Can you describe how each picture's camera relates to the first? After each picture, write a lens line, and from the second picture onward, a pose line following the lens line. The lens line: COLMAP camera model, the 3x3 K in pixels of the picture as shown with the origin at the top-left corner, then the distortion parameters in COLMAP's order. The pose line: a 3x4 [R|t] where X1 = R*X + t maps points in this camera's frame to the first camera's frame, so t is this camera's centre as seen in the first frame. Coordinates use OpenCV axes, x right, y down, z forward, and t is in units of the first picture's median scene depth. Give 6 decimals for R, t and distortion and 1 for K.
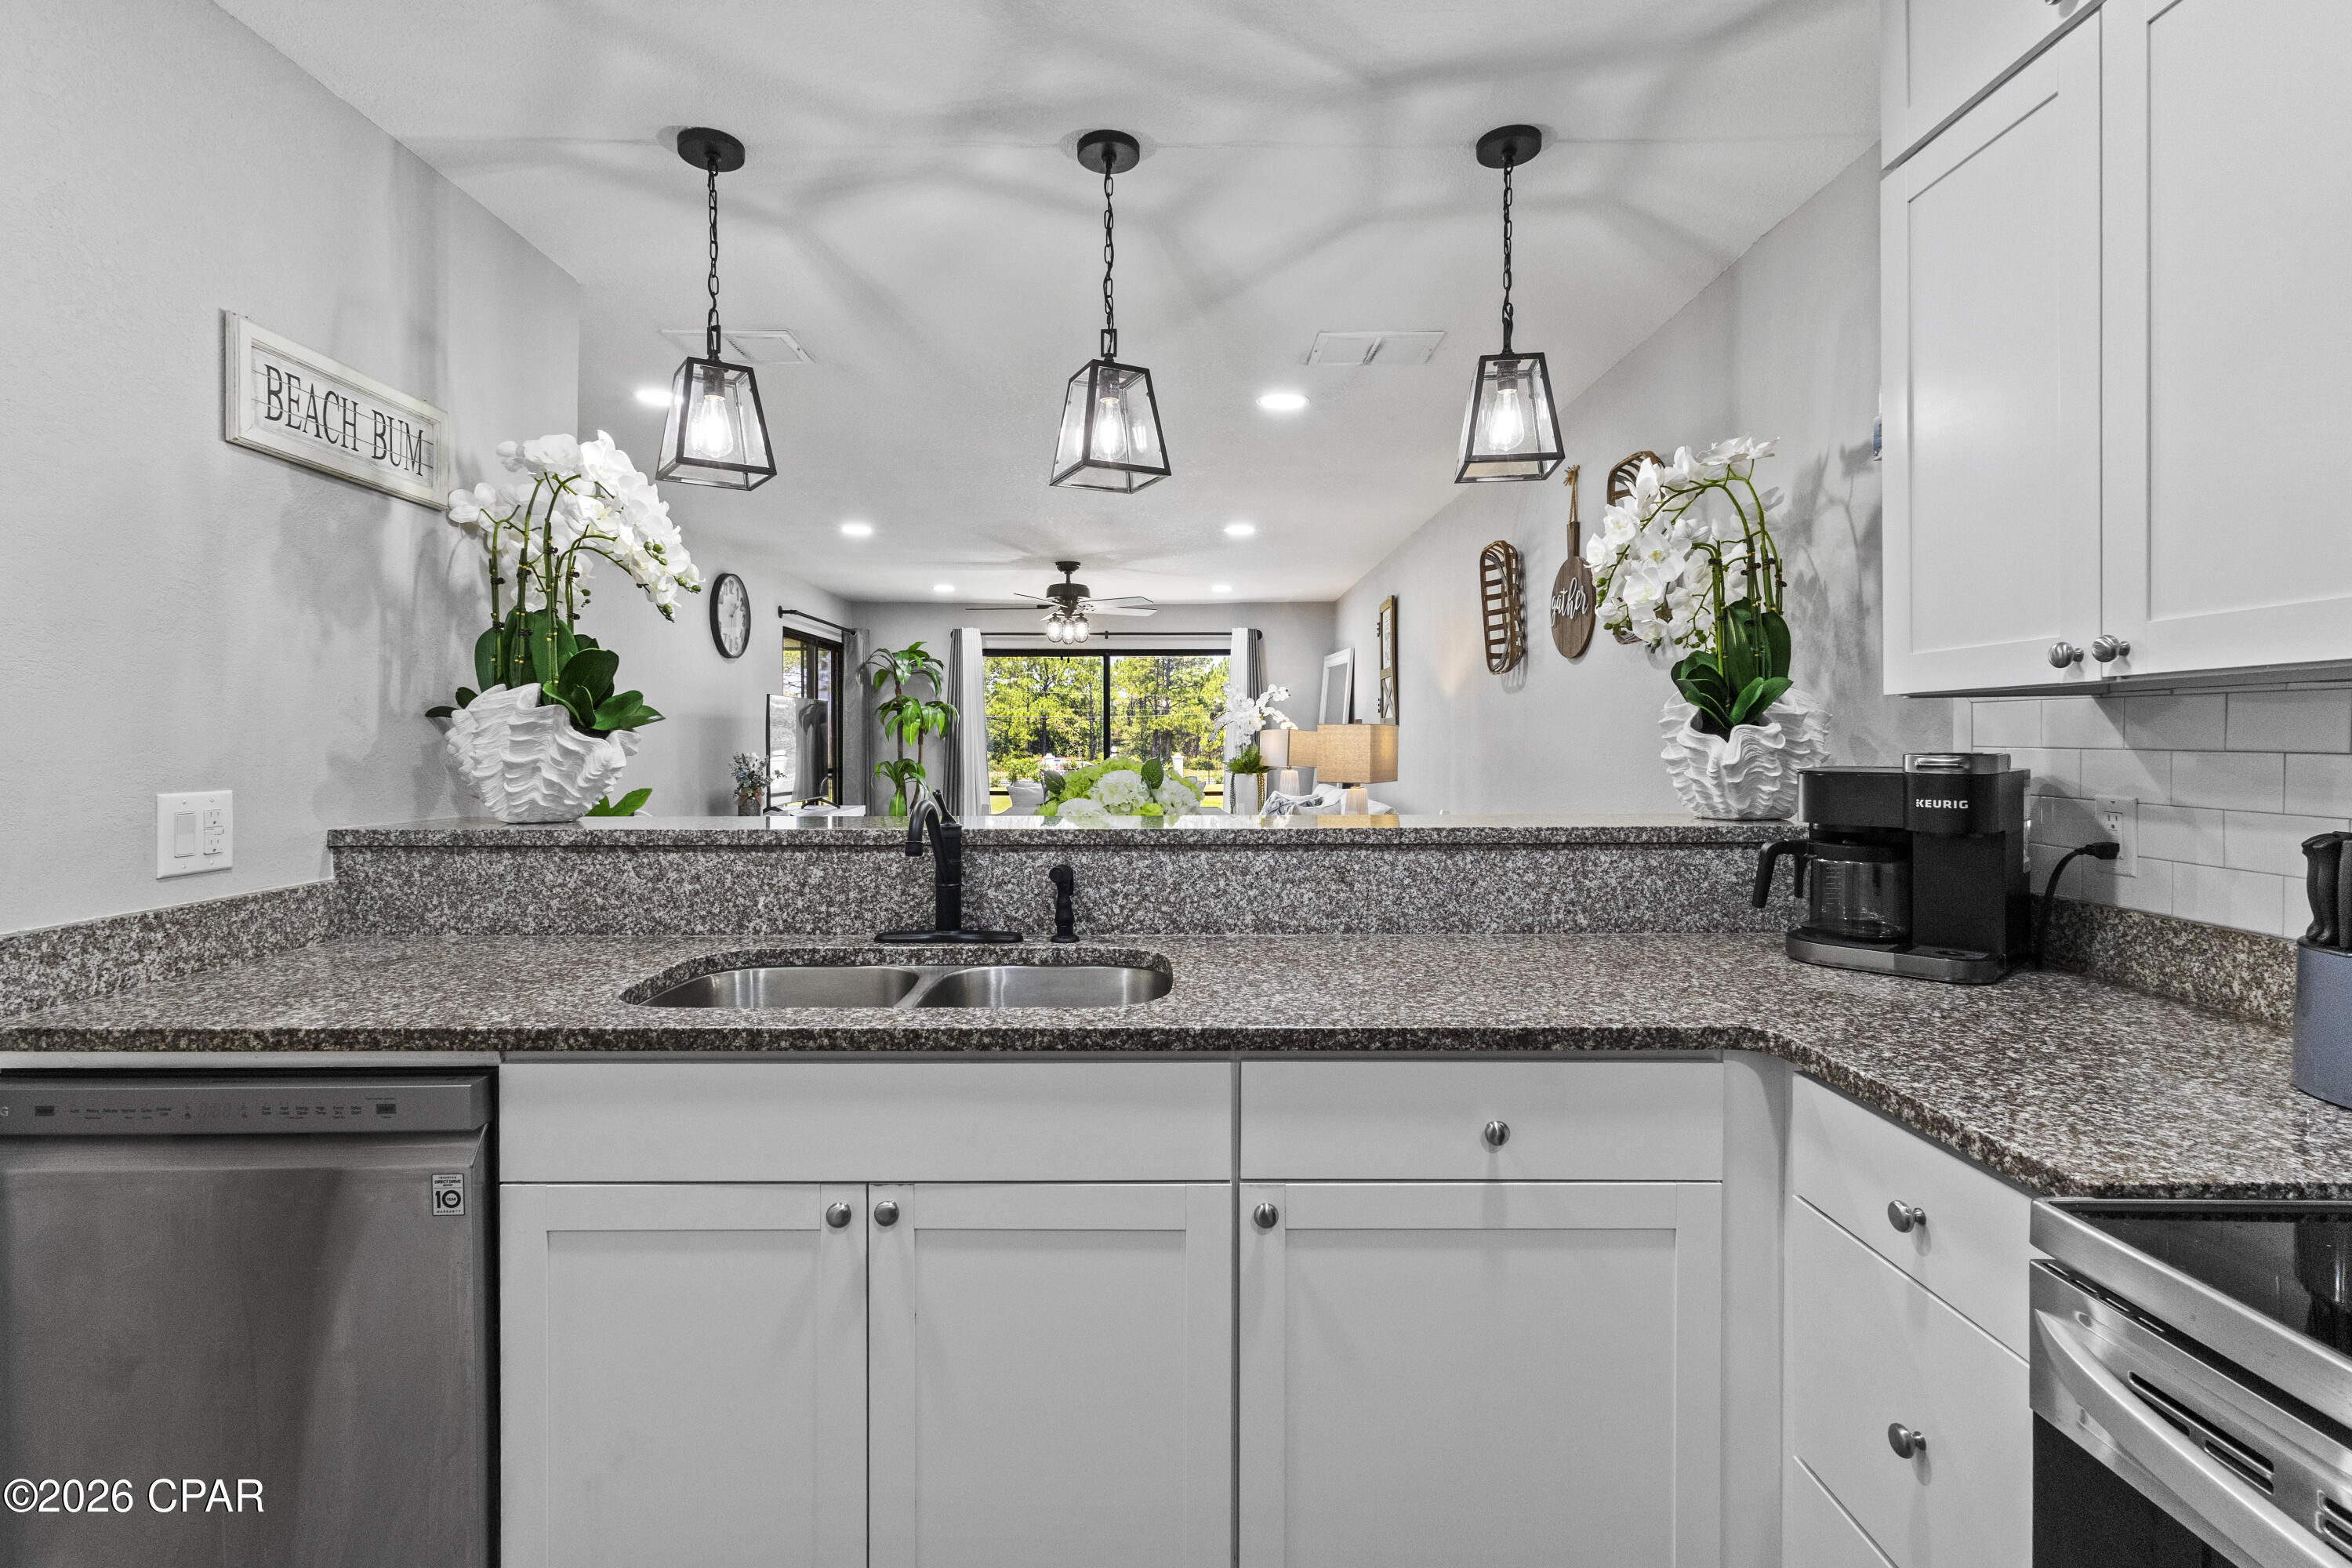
lens RADIAL K [[1099.8, 0, 1164.9], [0, 1099.8, 738.3], [0, 0, 1]] dist [0.002358, 0.001209]
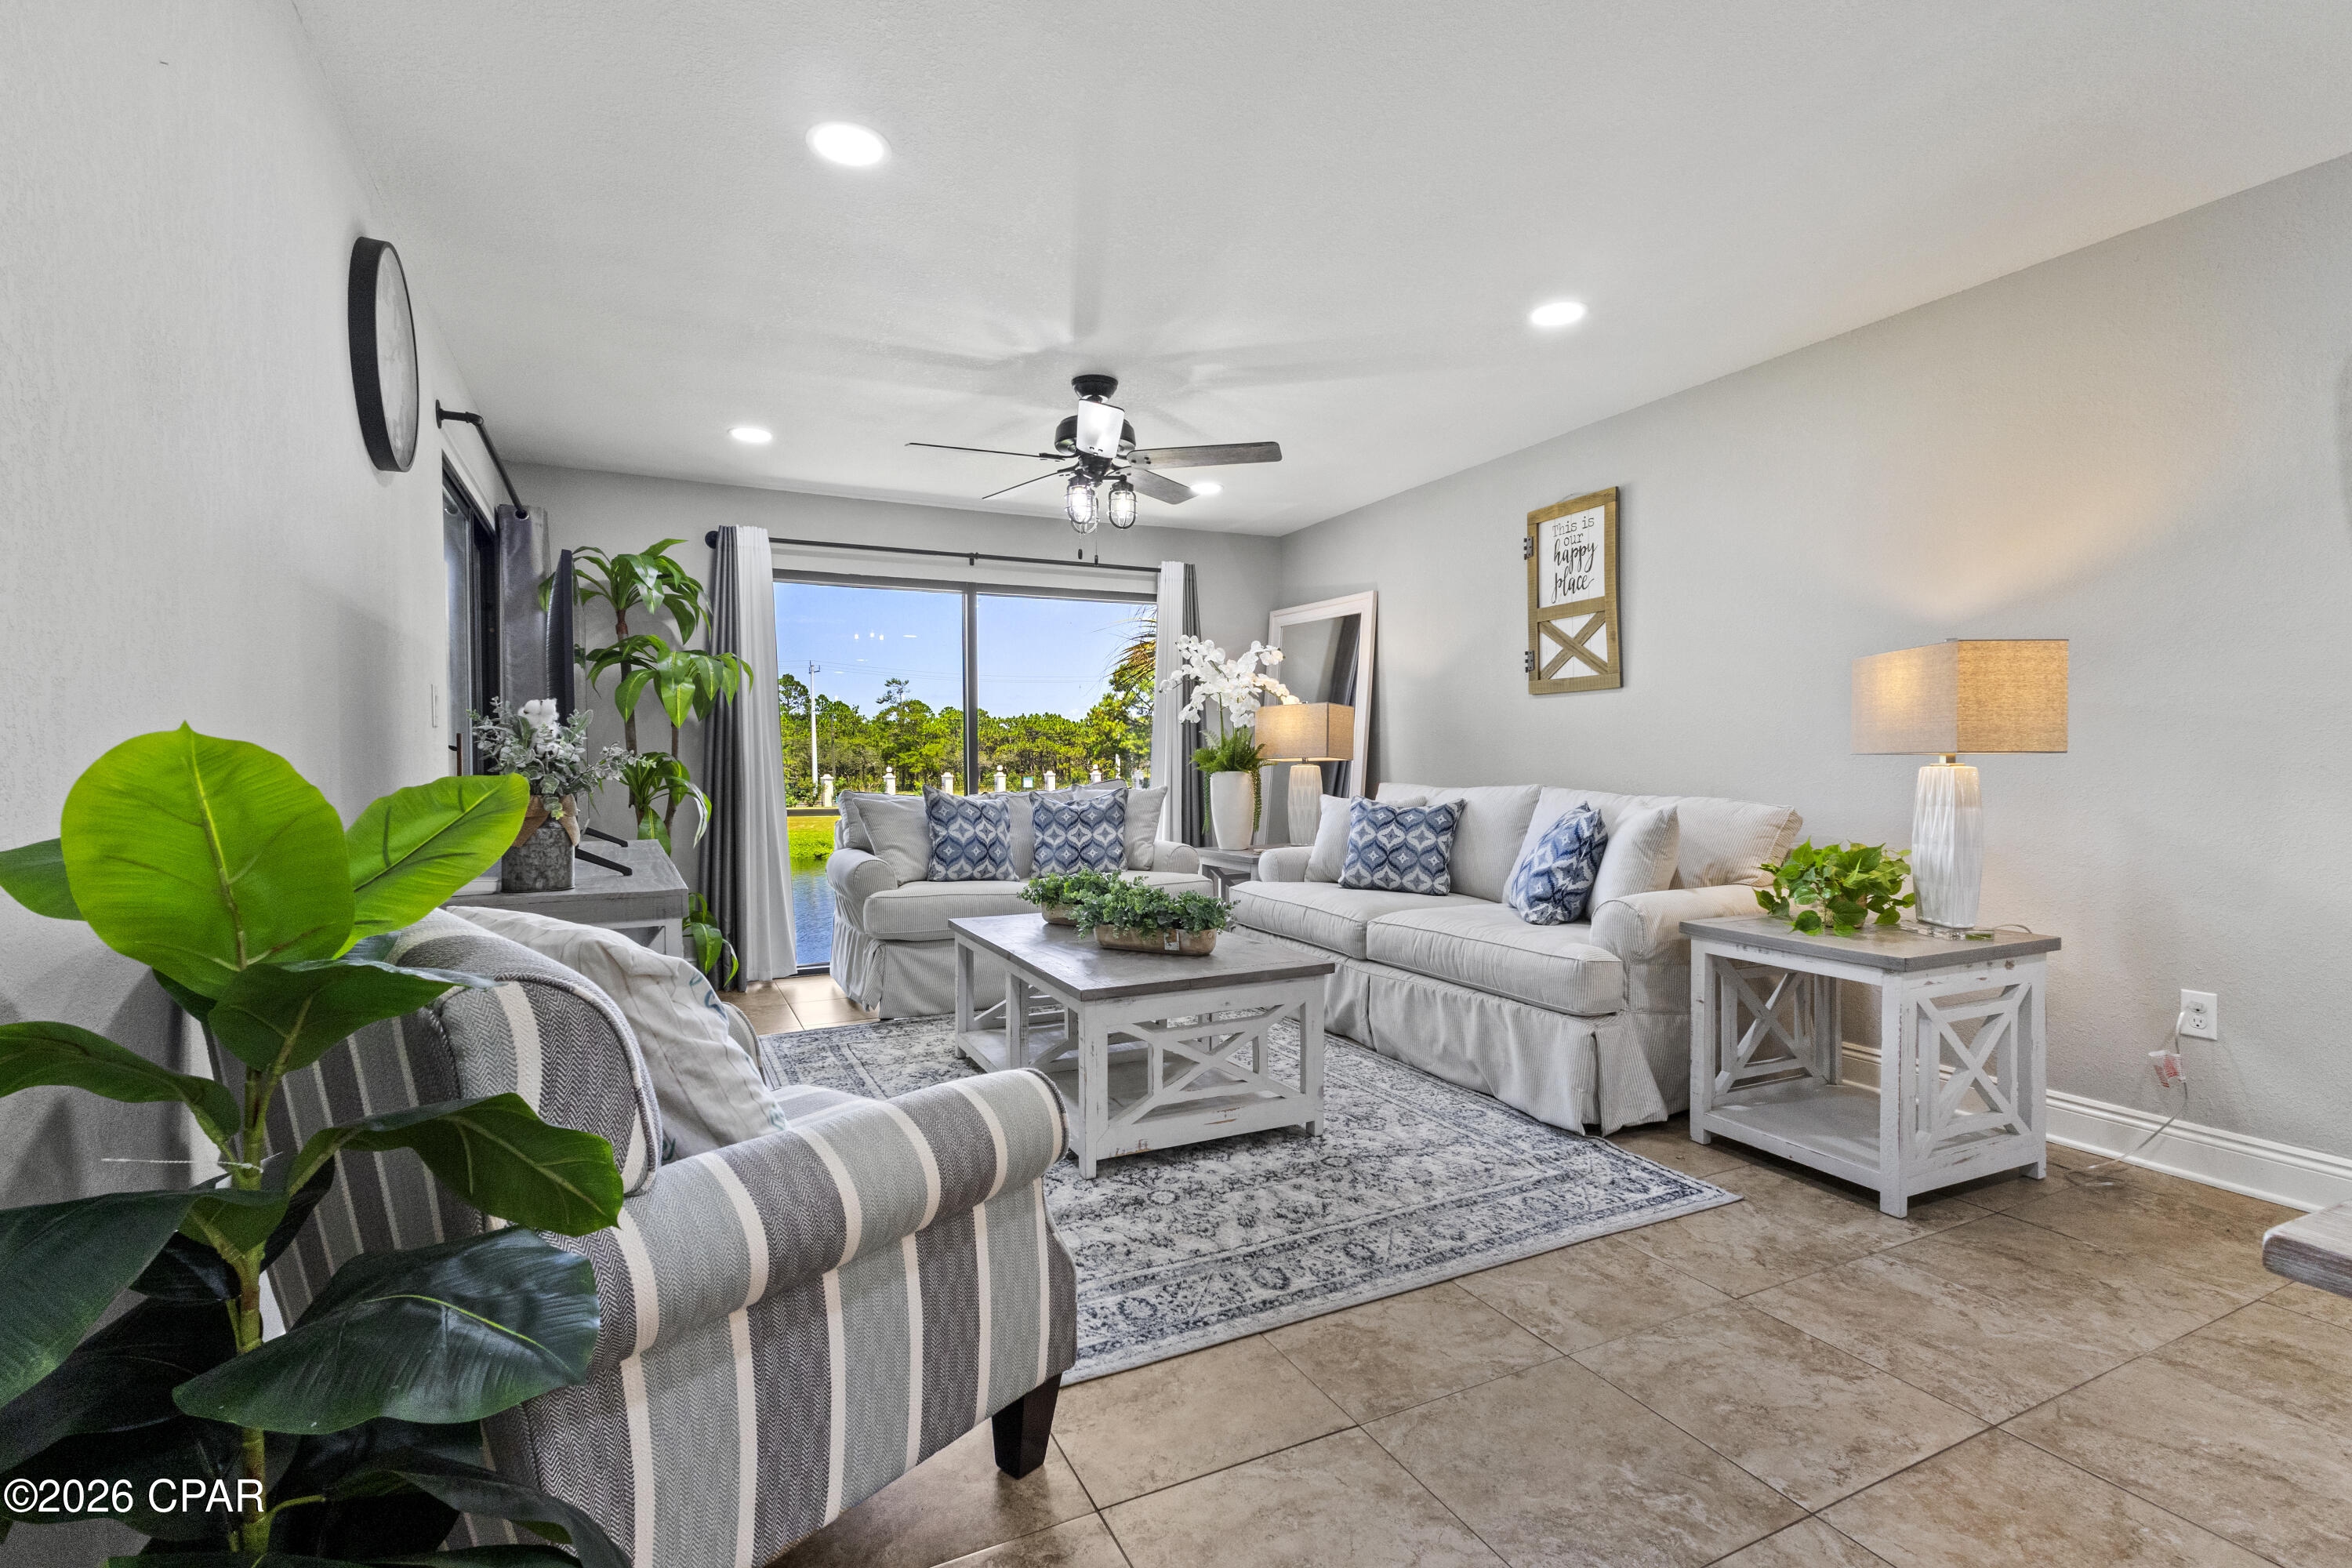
lens RADIAL K [[1099.8, 0, 1164.9], [0, 1099.8, 738.3], [0, 0, 1]] dist [0.002358, 0.001209]
pose [[0.900277, 0.004582, 0.435294, -1.321837], [0.005877, 0.999726, -0.022680, 0.139591], [-0.435278, 0.022976, 0.900003, 2.198306]]
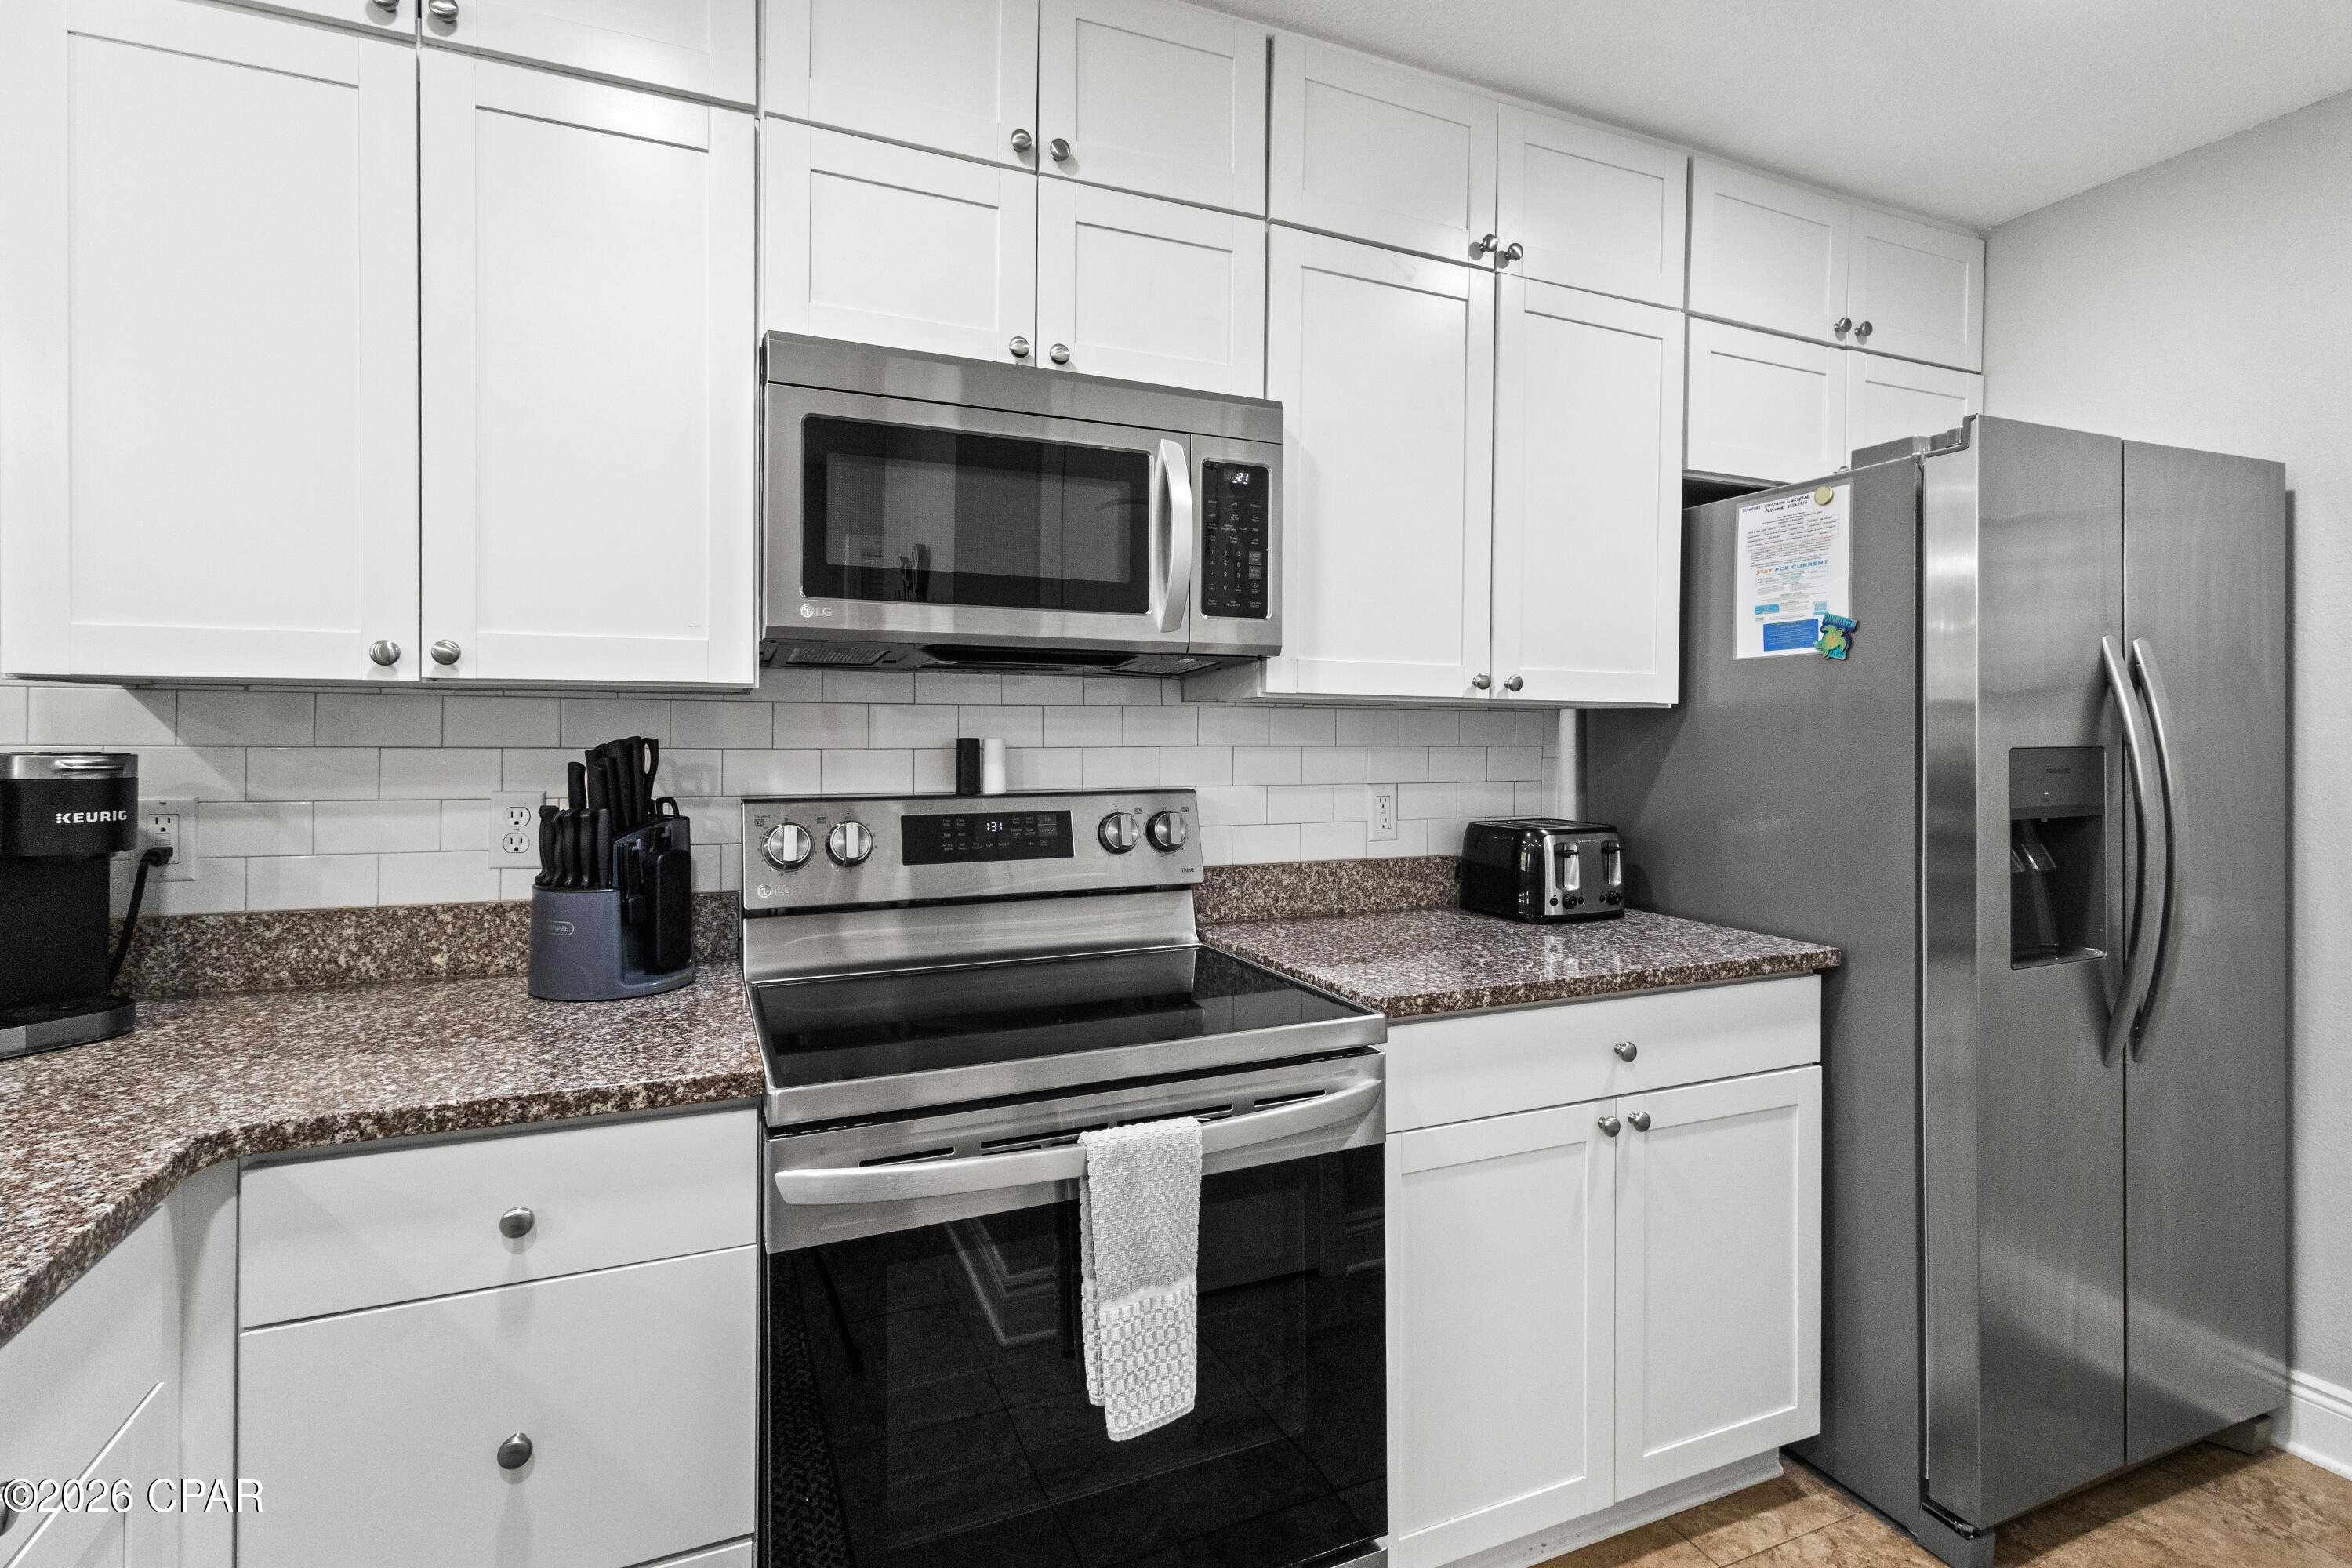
lens RADIAL K [[1099.8, 0, 1164.9], [0, 1099.8, 738.3], [0, 0, 1]] dist [0.002358, 0.001209]
pose [[-0.398748, -0.001483, 0.917059, -0.322599], [-0.004629, 0.999989, -0.000396, -0.000140], [-0.917049, -0.004403, -0.398750, 0.600757]]
